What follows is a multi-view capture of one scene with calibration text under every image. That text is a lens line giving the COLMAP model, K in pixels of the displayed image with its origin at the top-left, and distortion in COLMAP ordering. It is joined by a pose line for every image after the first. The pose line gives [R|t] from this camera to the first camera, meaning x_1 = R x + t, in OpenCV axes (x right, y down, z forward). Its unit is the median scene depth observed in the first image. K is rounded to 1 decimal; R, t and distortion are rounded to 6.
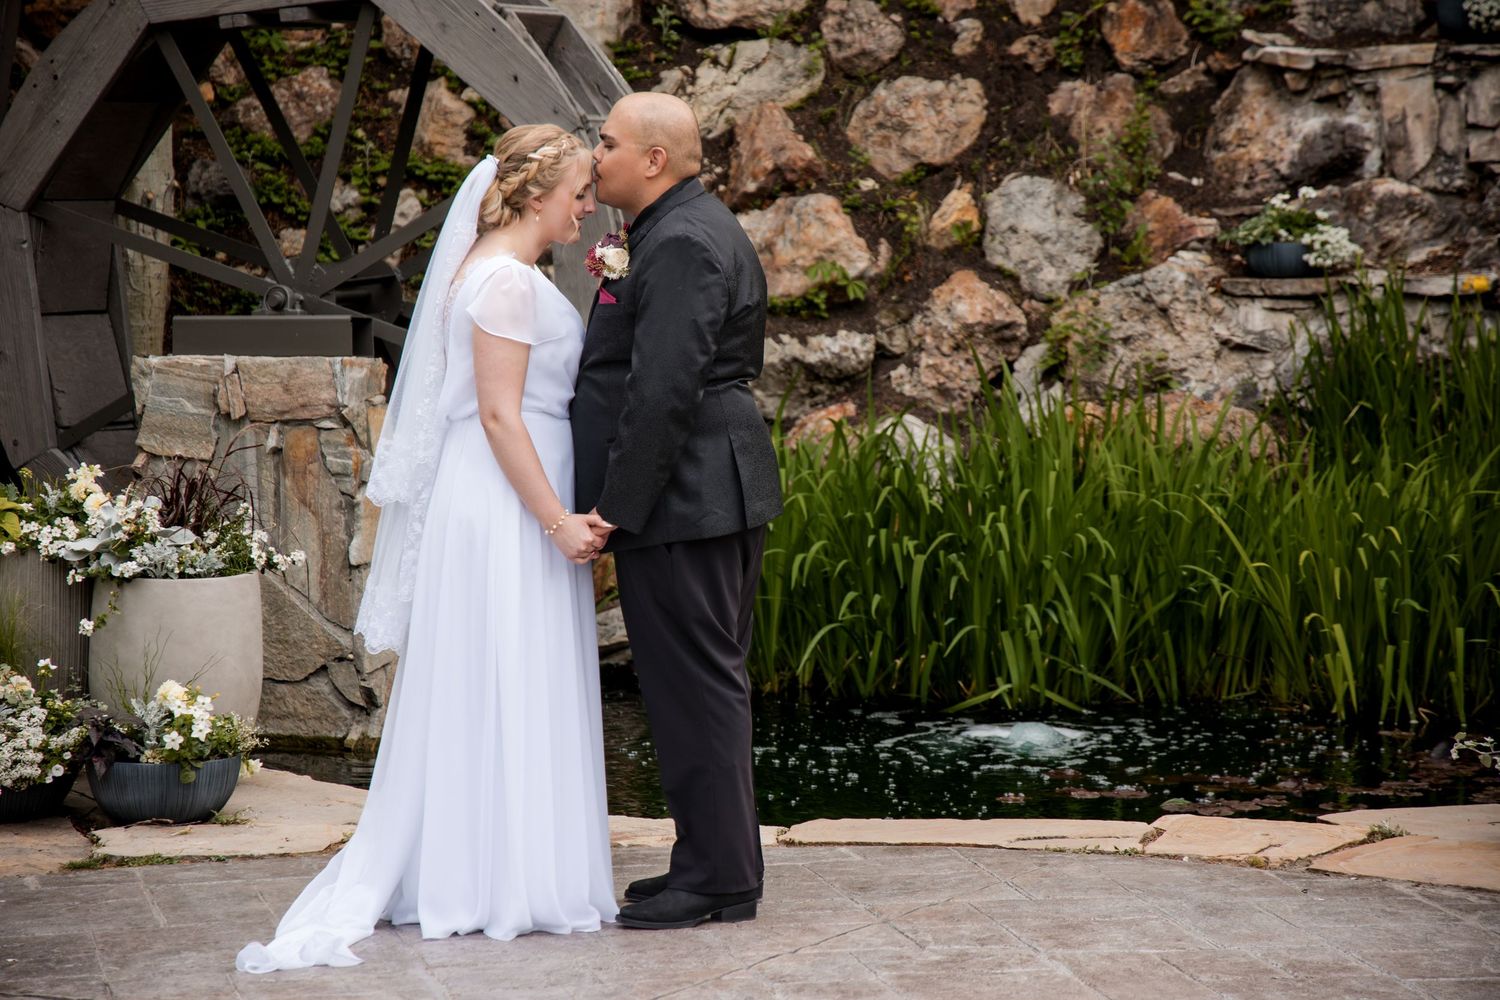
lens RADIAL K [[4215.9, 0, 740.8], [0, 4215.9, 499.9], [0, 0, 1]] dist [0.800095, 0.000000]
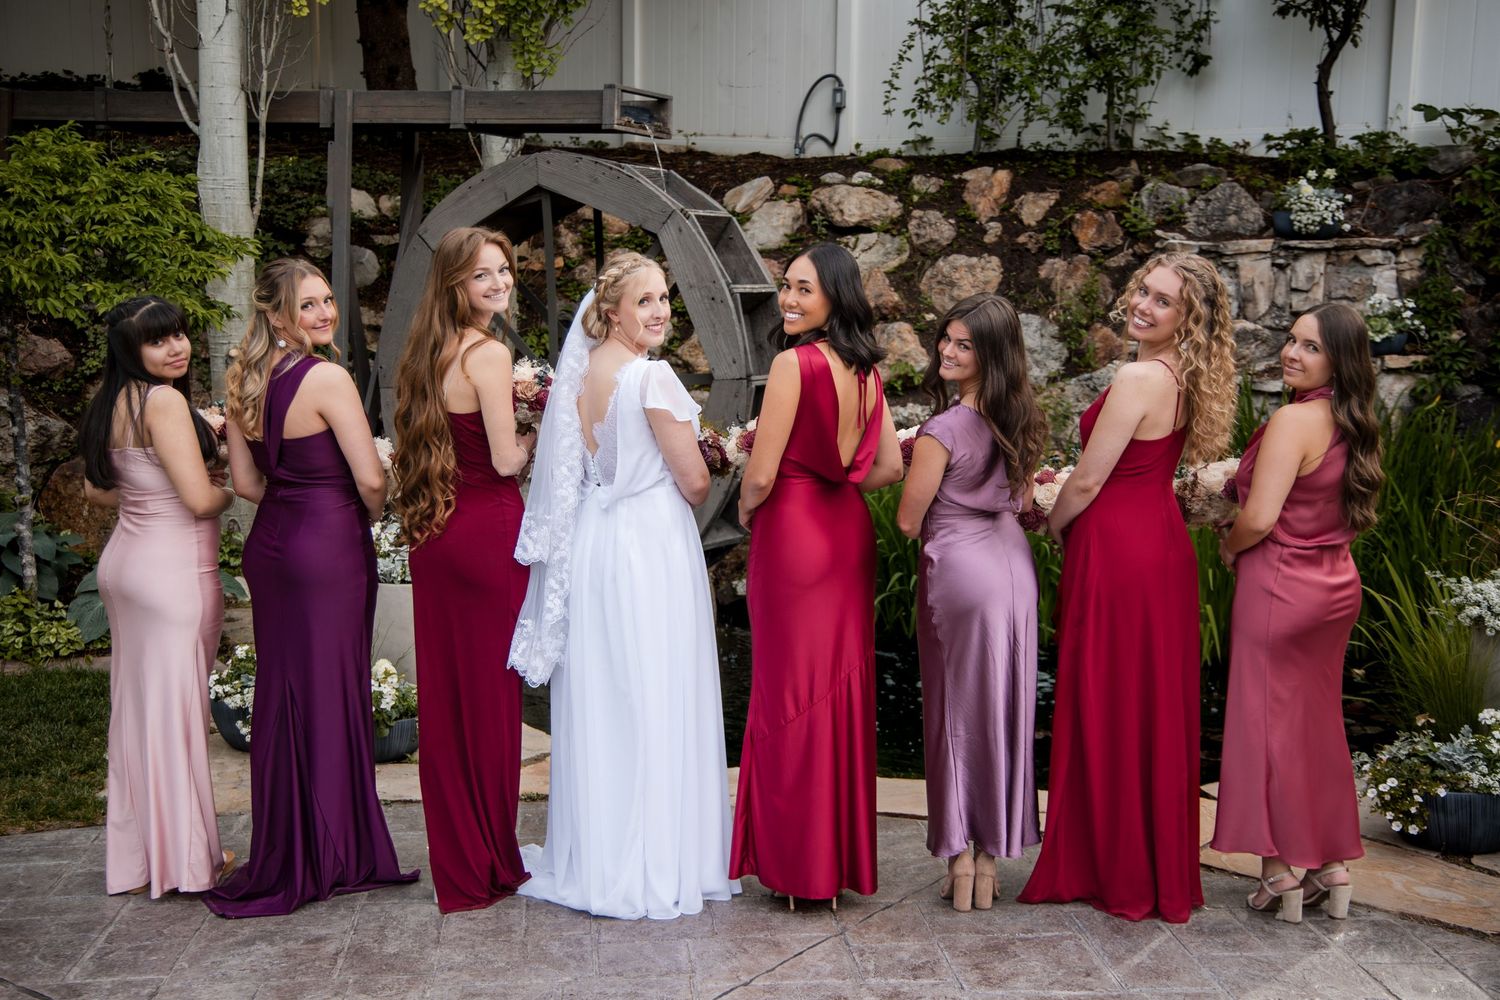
lens RADIAL K [[1718.0, 0, 750.4], [0, 1718.0, 493.7], [0, 0, 1]] dist [0.119323, 0.000000]
pose [[0.994024, 0.025096, -0.106237, 0.034187], [-0.022003, 0.999302, 0.030189, -0.023307], [0.106920, -0.027671, 0.993882, 0.309560]]
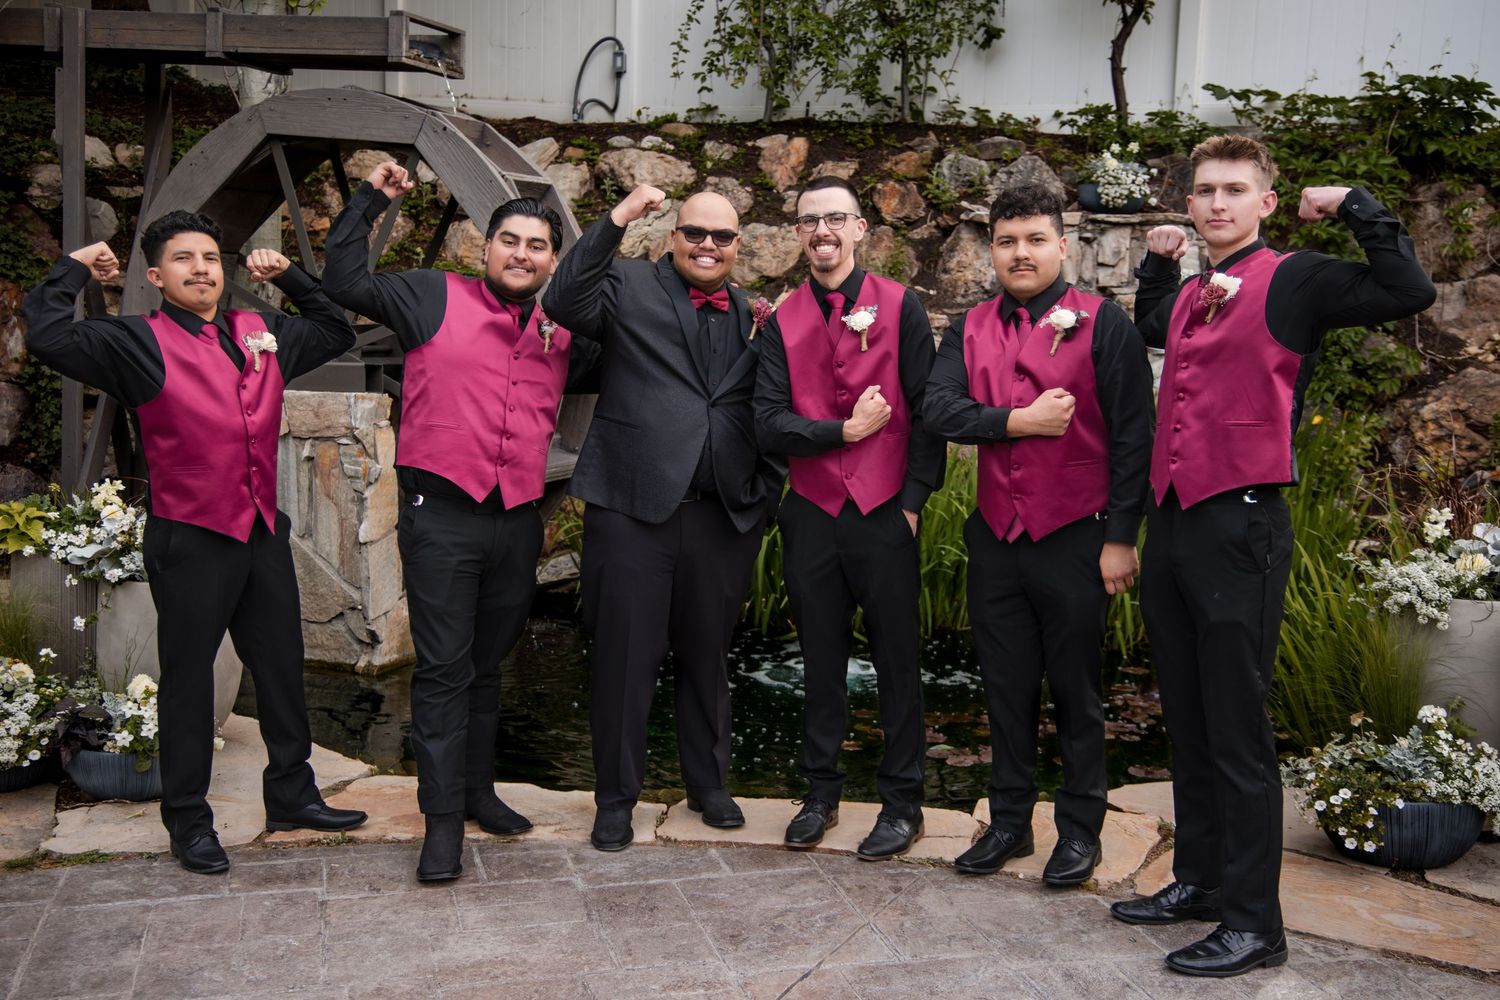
lens RADIAL K [[1637.8, 0, 742.3], [0, 1637.8, 494.0], [0, 0, 1]] dist [0.090500, 0.000000]
pose [[0.998575, 0.020783, 0.049149, 0.005529], [-0.022614, 0.999060, 0.036996, -0.019490], [-0.048334, -0.038054, 0.998106, 0.379669]]
